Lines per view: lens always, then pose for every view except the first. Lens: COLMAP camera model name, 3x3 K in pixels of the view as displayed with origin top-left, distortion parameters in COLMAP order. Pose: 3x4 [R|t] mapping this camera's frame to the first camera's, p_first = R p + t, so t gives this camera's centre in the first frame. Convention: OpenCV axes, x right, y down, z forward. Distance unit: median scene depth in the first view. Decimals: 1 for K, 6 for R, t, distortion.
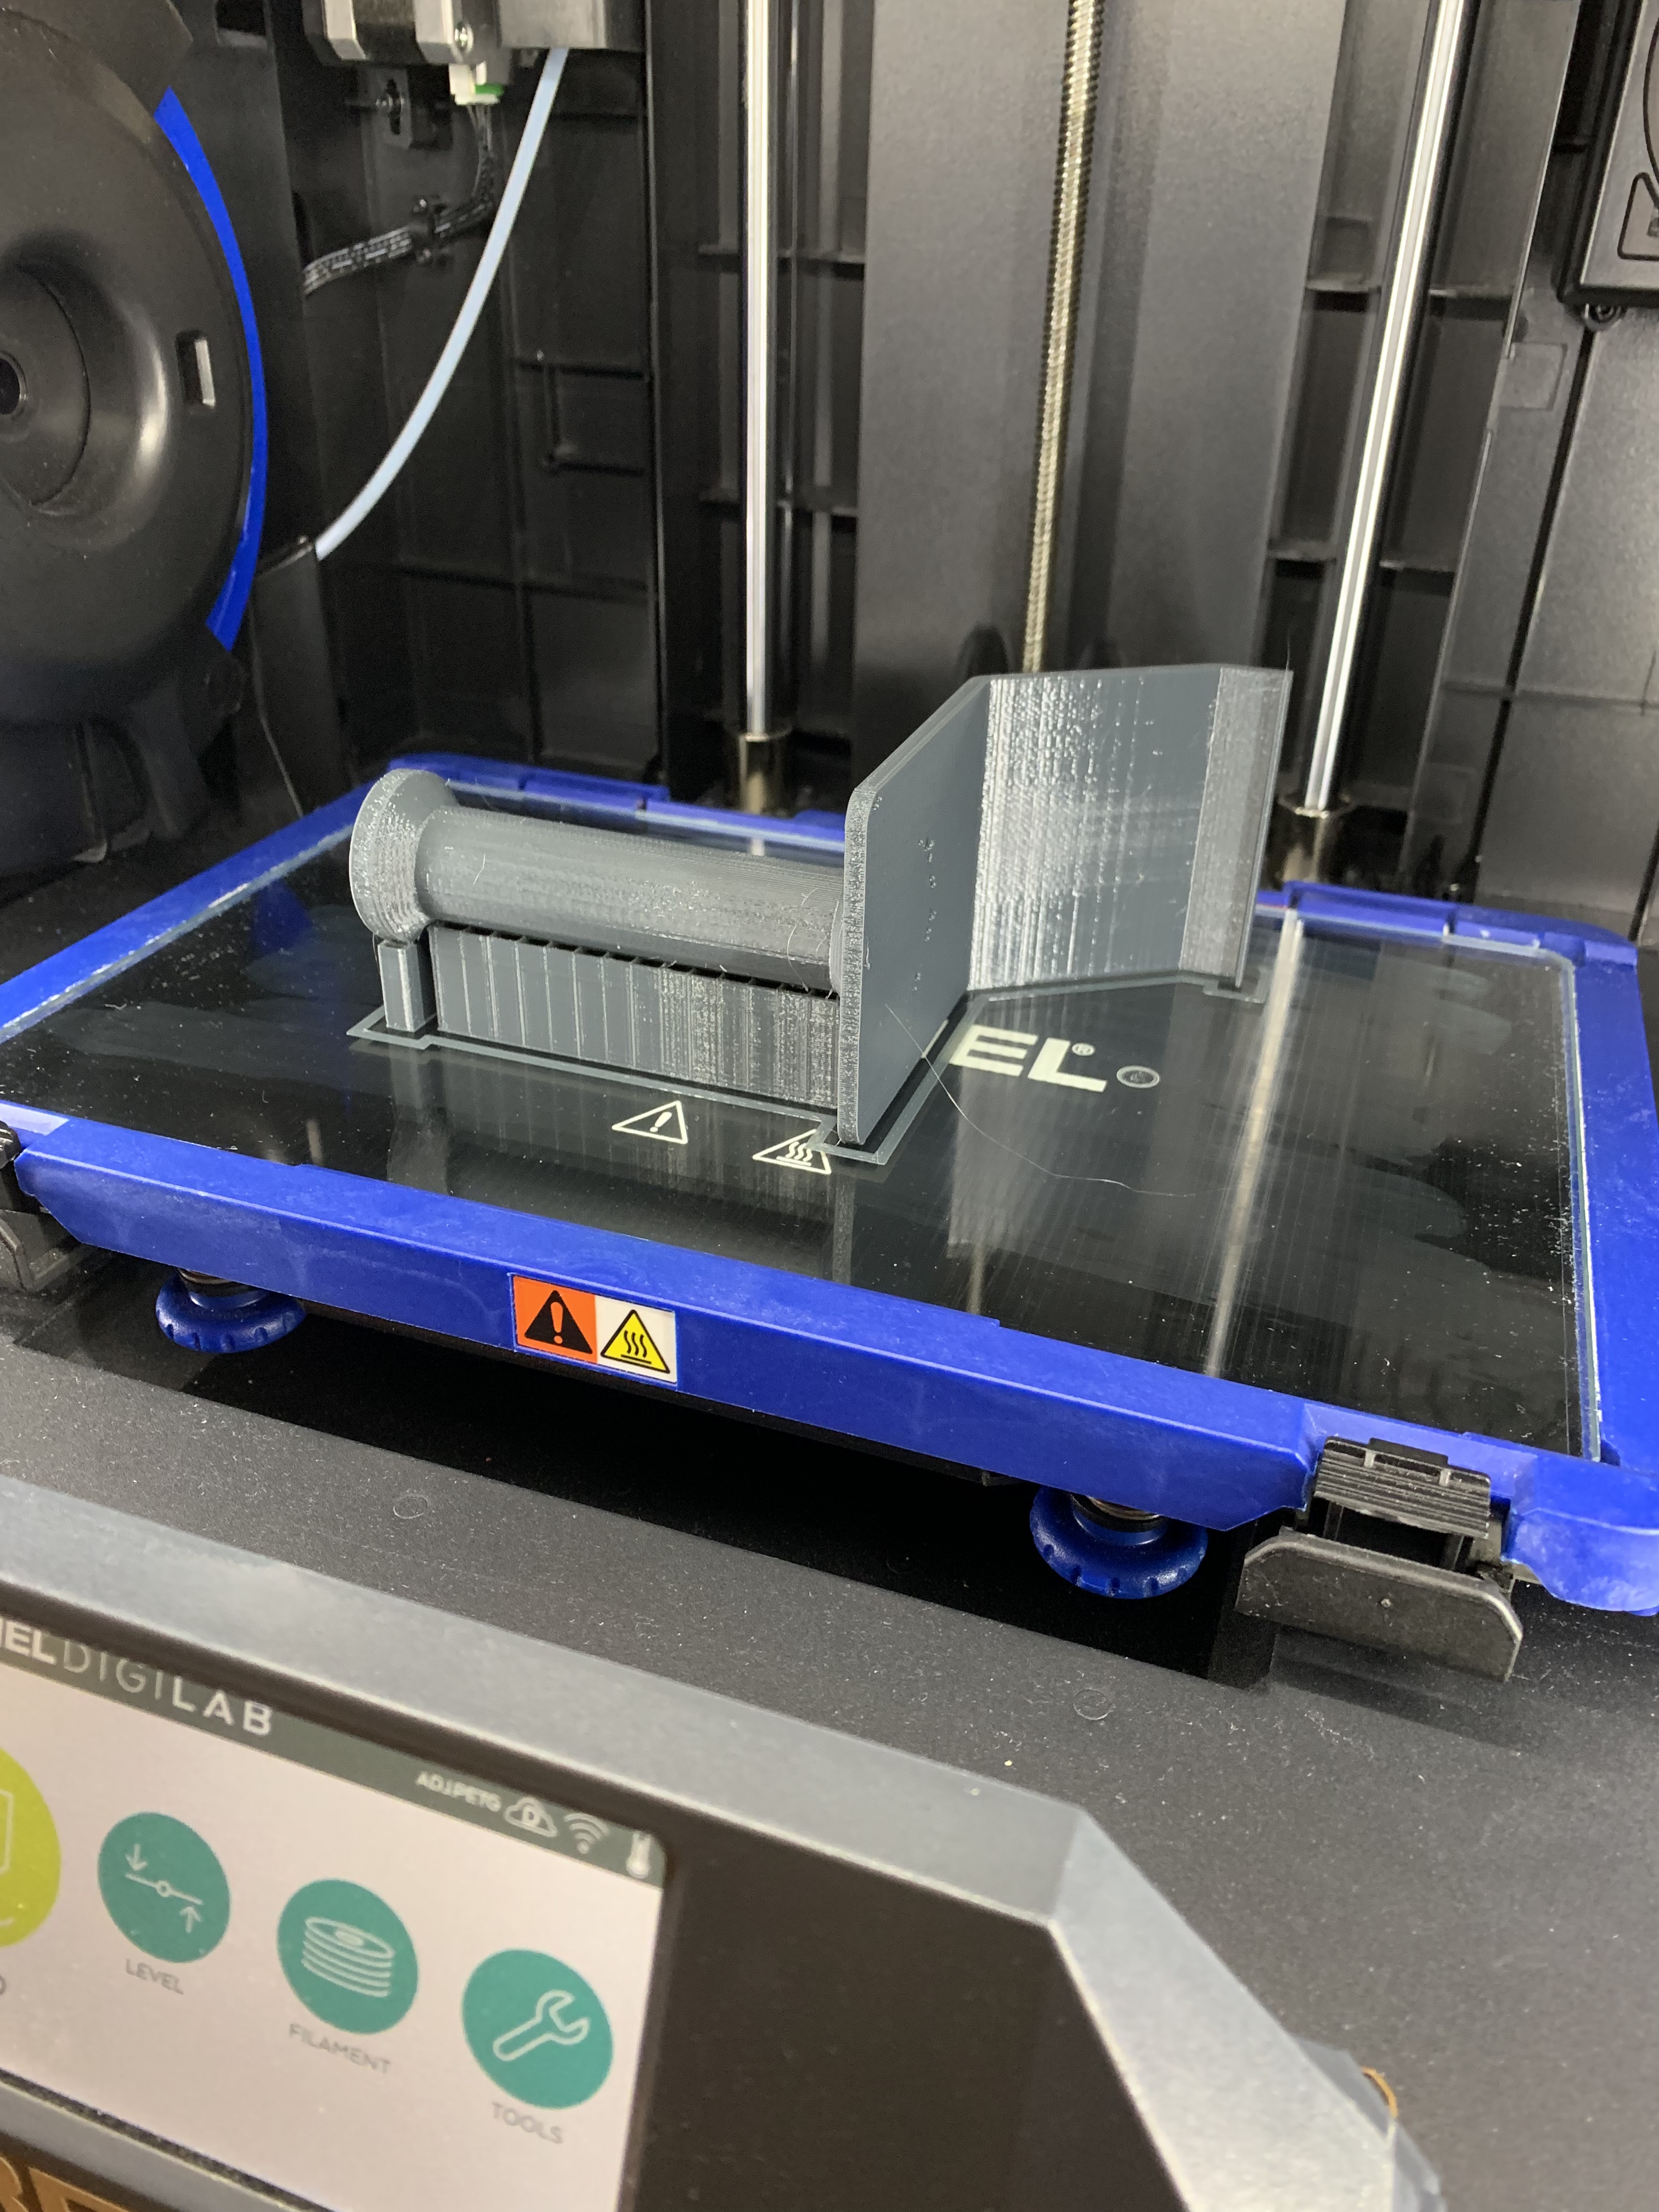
lens RADIAL K [[1707.1, 0, 829.5], [0, 1707.1, 1106.0], [0, 0, 1]] dist [-0.005371, -0.000830]
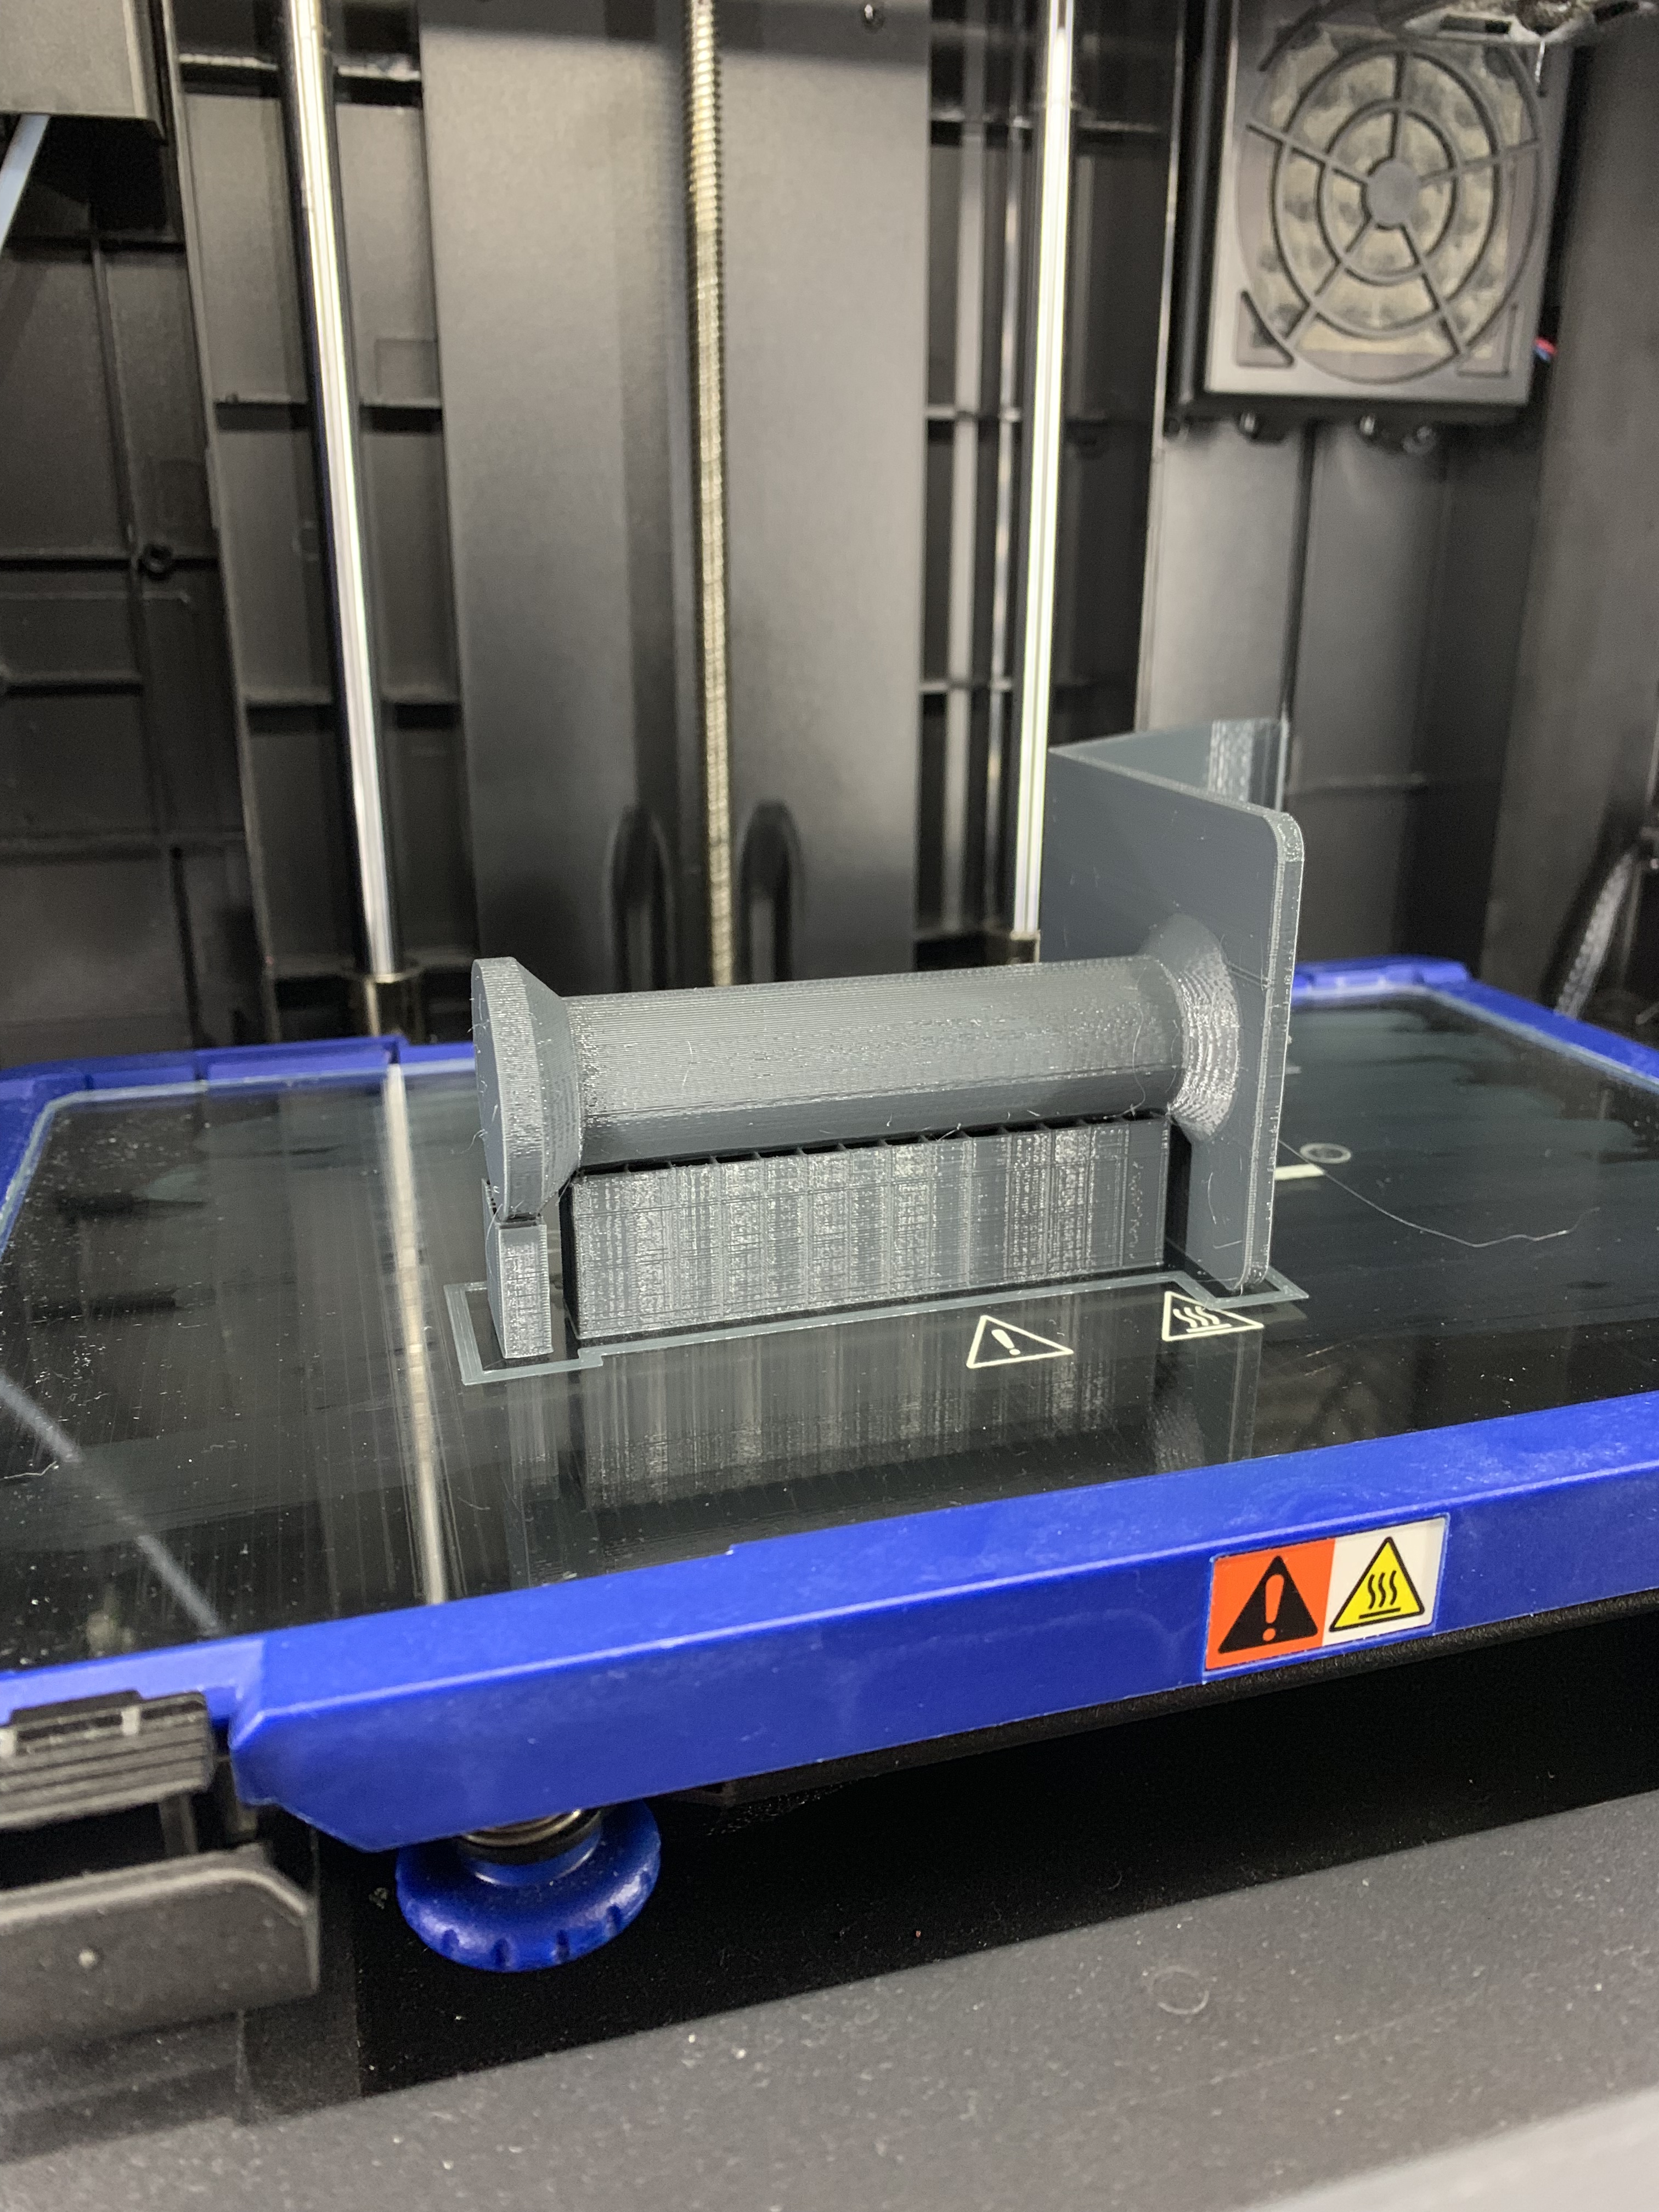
lens RADIAL K [[1689.7, 0, 829.5], [0, 1689.7, 1106.0], [0, 0, 1]] dist [0.005791, 0.000854]
pose [[0.812577, -0.212236, 0.542839, -0.605444], [0.306055, 0.947985, -0.087497, -0.052702], [-0.496032, 0.237237, 0.835267, 0.478704]]
